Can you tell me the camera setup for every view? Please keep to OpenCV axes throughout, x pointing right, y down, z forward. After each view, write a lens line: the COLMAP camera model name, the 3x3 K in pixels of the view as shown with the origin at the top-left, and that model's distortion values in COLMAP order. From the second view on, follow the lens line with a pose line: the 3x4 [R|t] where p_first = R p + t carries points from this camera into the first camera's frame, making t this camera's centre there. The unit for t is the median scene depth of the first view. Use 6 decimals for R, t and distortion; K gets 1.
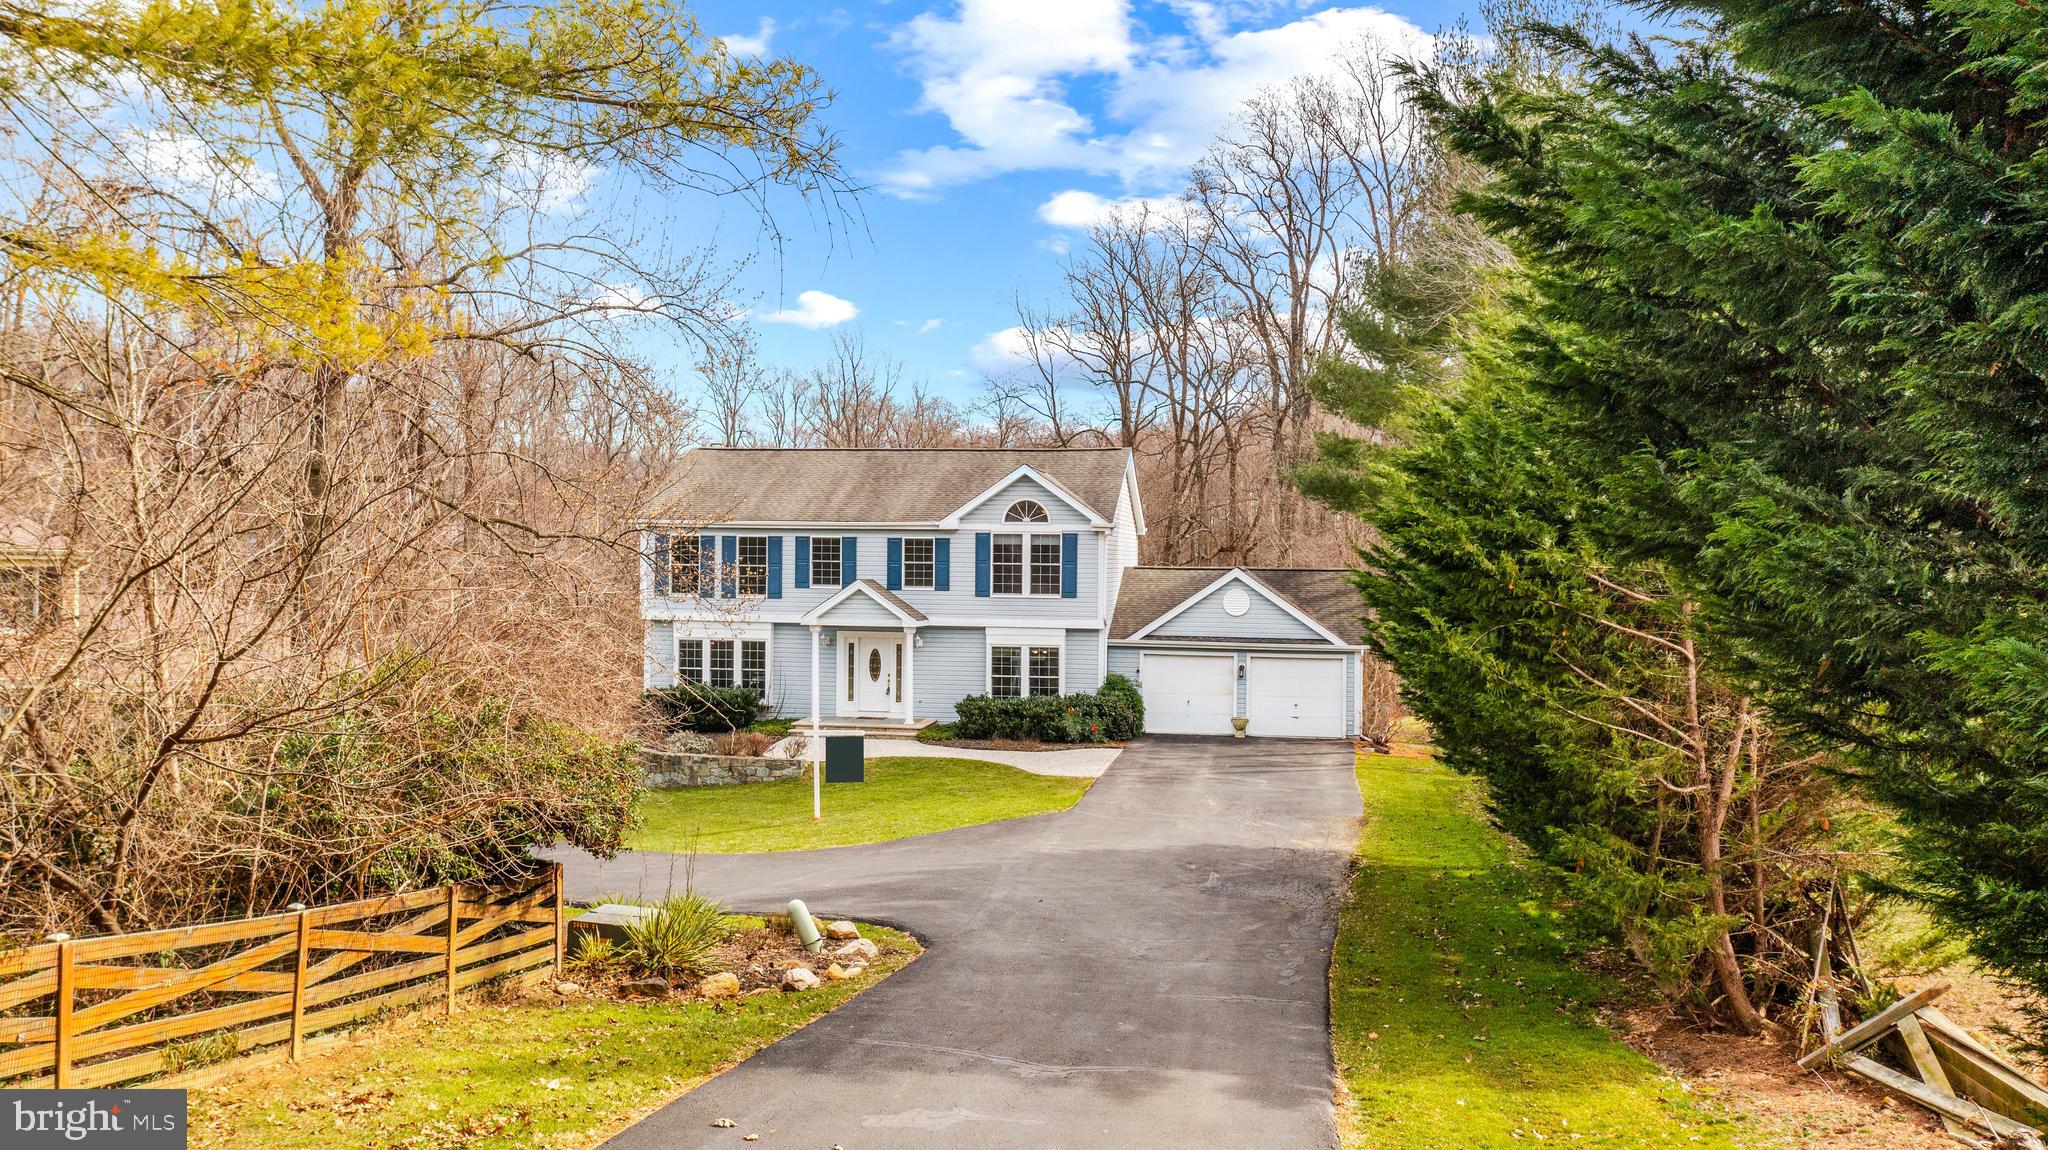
lens RADIAL K [[1656.5, 0, 1016.7], [0, 1656.5, 579.0], [0, 0, 1]] dist [-0.004331, 0.014554]
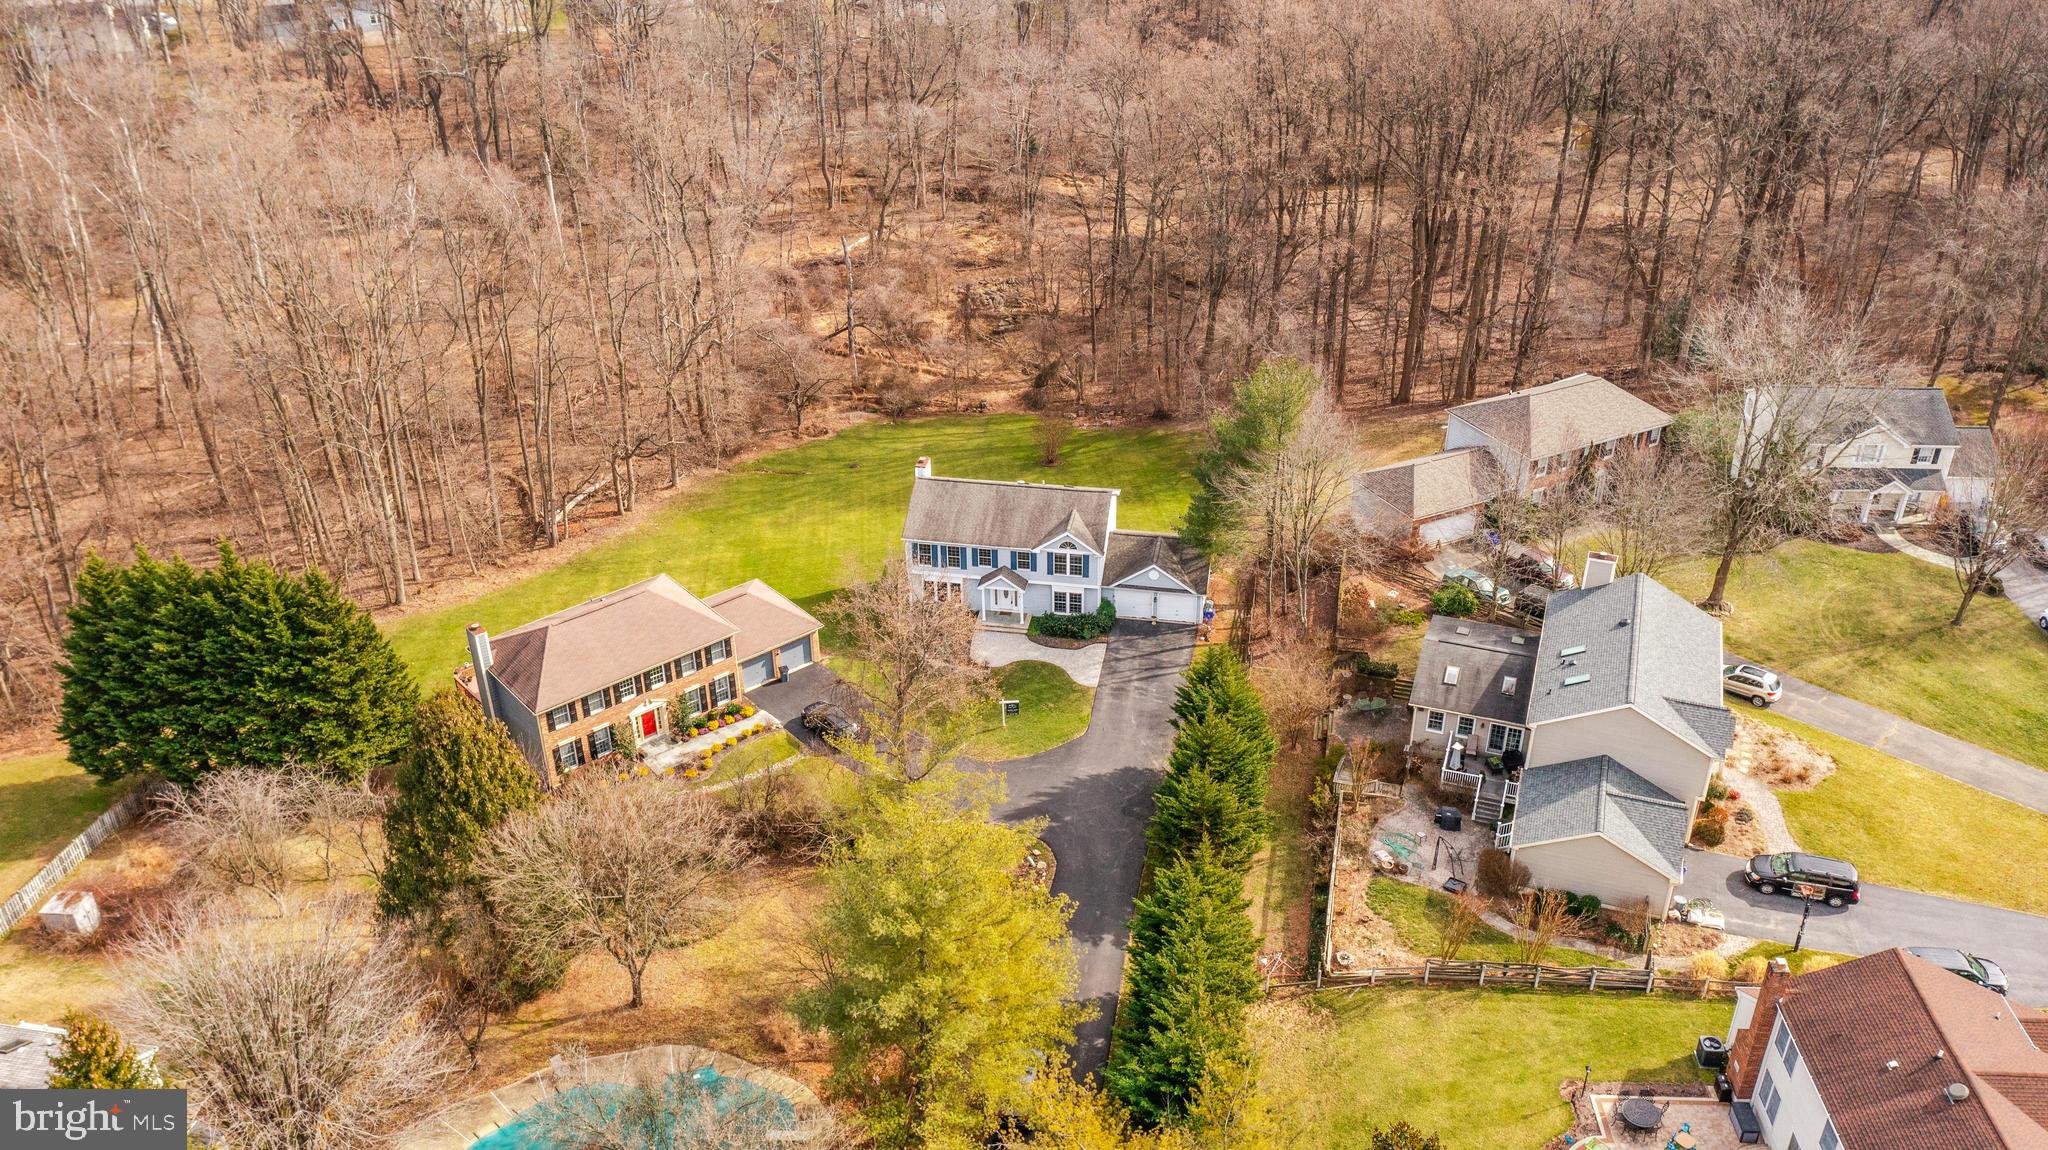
lens RADIAL K [[1656.5, 0, 1028.2], [0, 1656.5, 584.3], [0, 0, 1]] dist [-0.004331, 0.014554]
pose [[0.999780, -0.010459, -0.018201, -0.008950], [0.018635, 0.841415, 0.540067, -1.294879], [0.009666, -0.540288, 0.841425, -1.061001]]
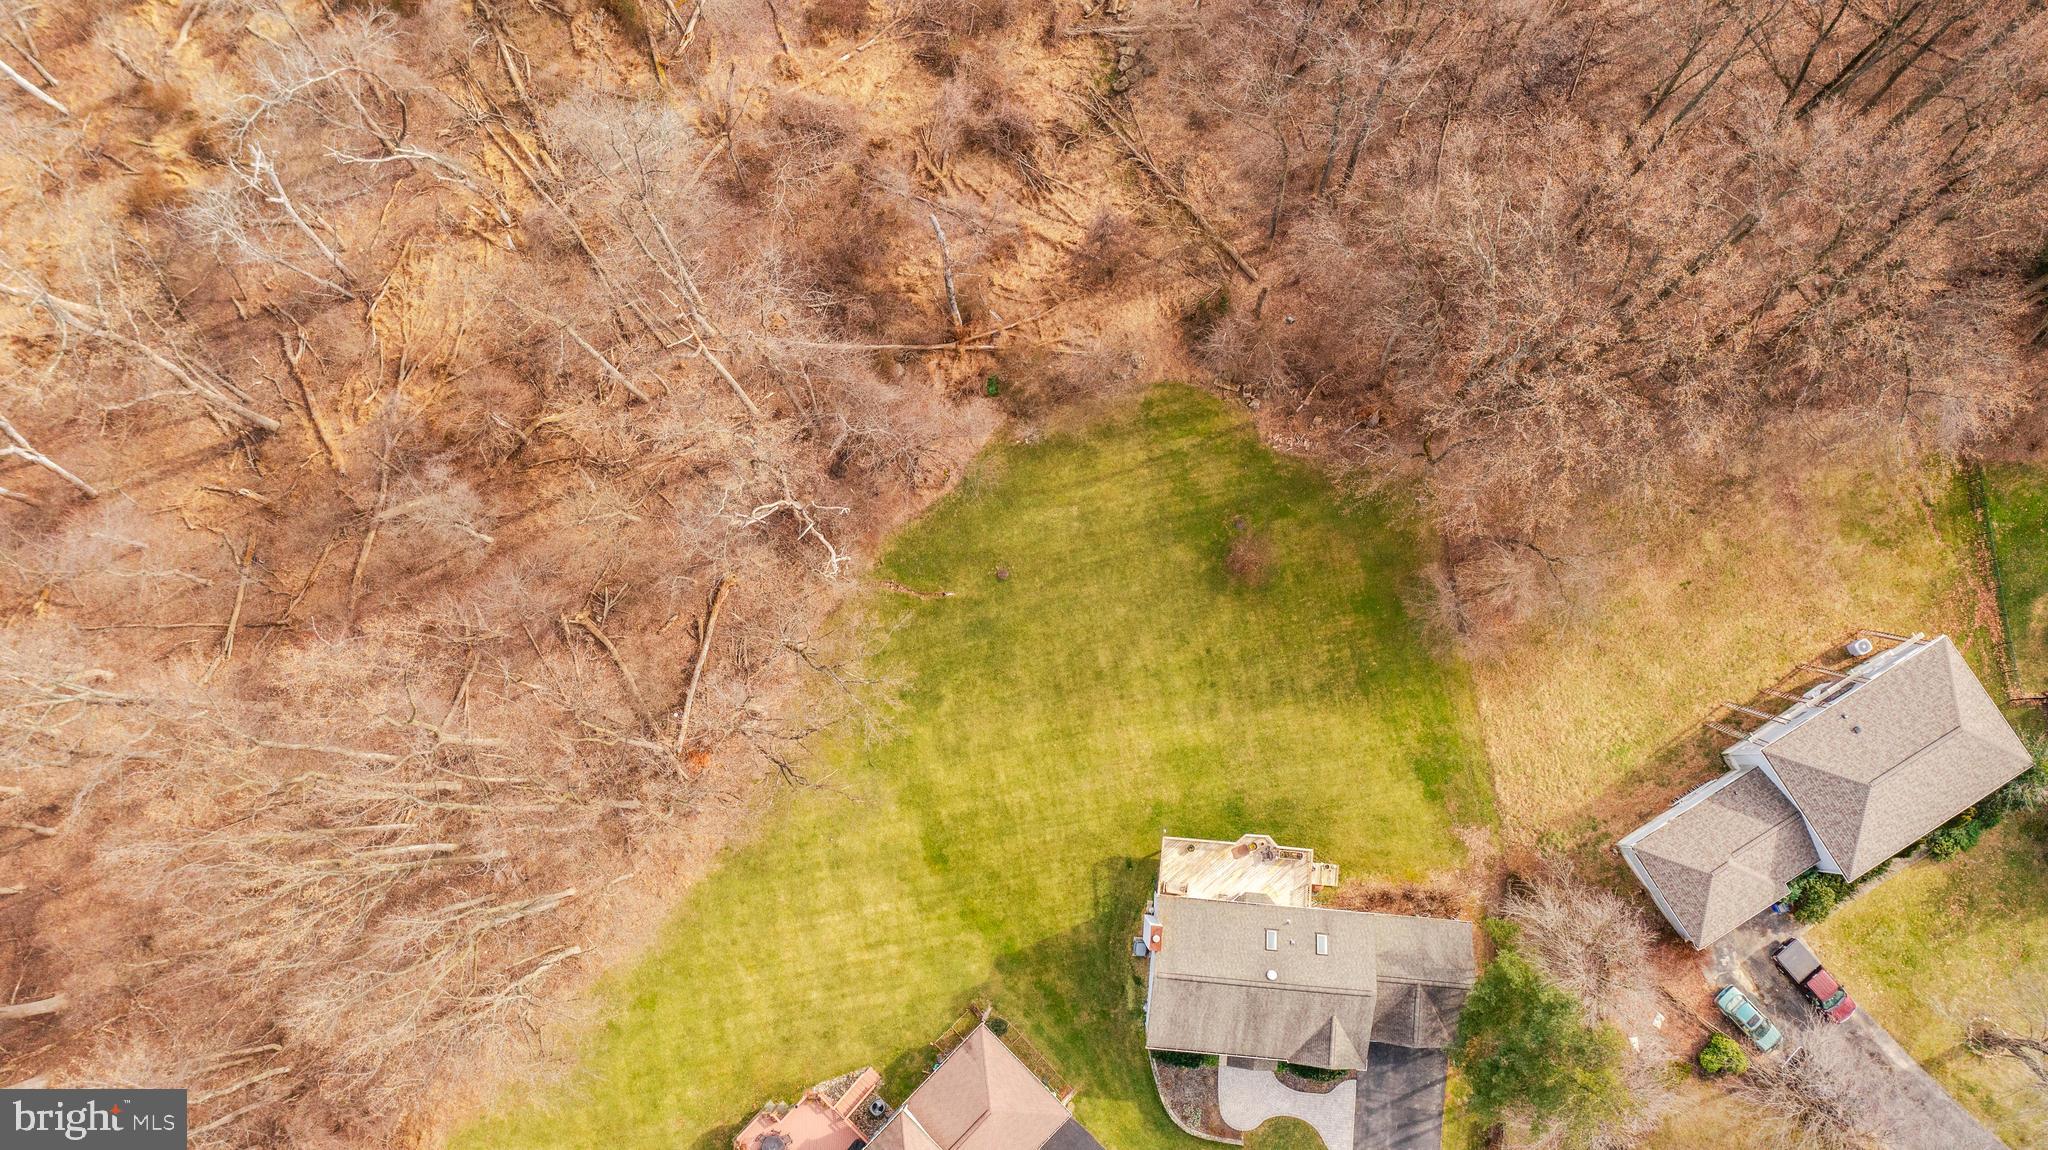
lens RADIAL K [[1656.5, 0, 1026.2], [0, 1656.5, 579.7], [0, 0, 1]] dist [-0.004331, 0.014554]
pose [[0.996707, -0.078364, -0.020825, -0.305436], [0.027738, 0.088186, 0.995718, -2.352637], [-0.076192, -0.993017, 0.090069, 1.471693]]
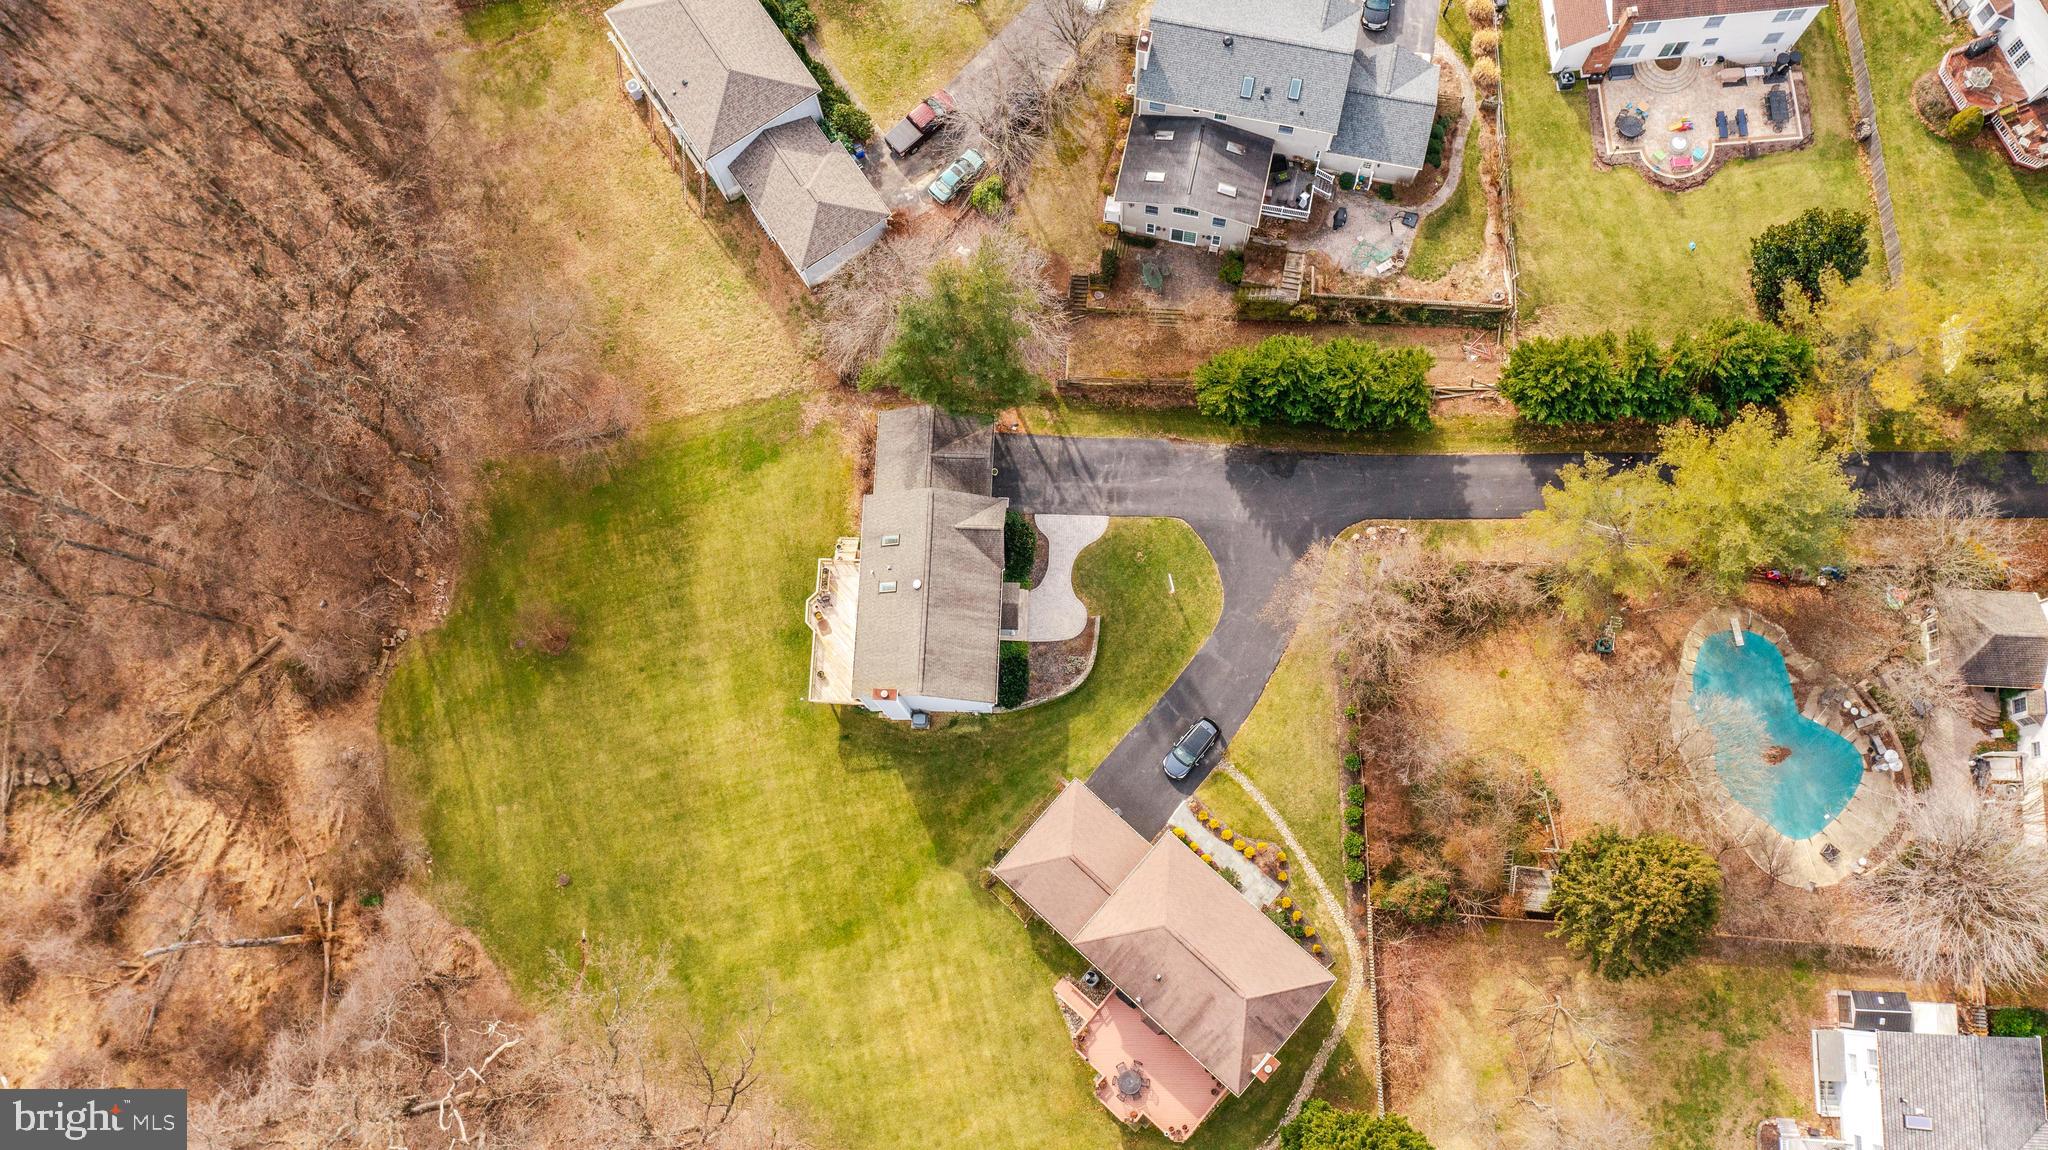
lens RADIAL K [[1656.5, 0, 1028.0], [0, 1656.5, 564.7], [0, 0, 1]] dist [-0.004331, 0.014554]
pose [[-0.119012, -0.968357, 0.219365, -0.568163], [-0.000924, 0.221043, 0.975264, -2.362492], [-0.992892, 0.115866, -0.027202, 1.024502]]
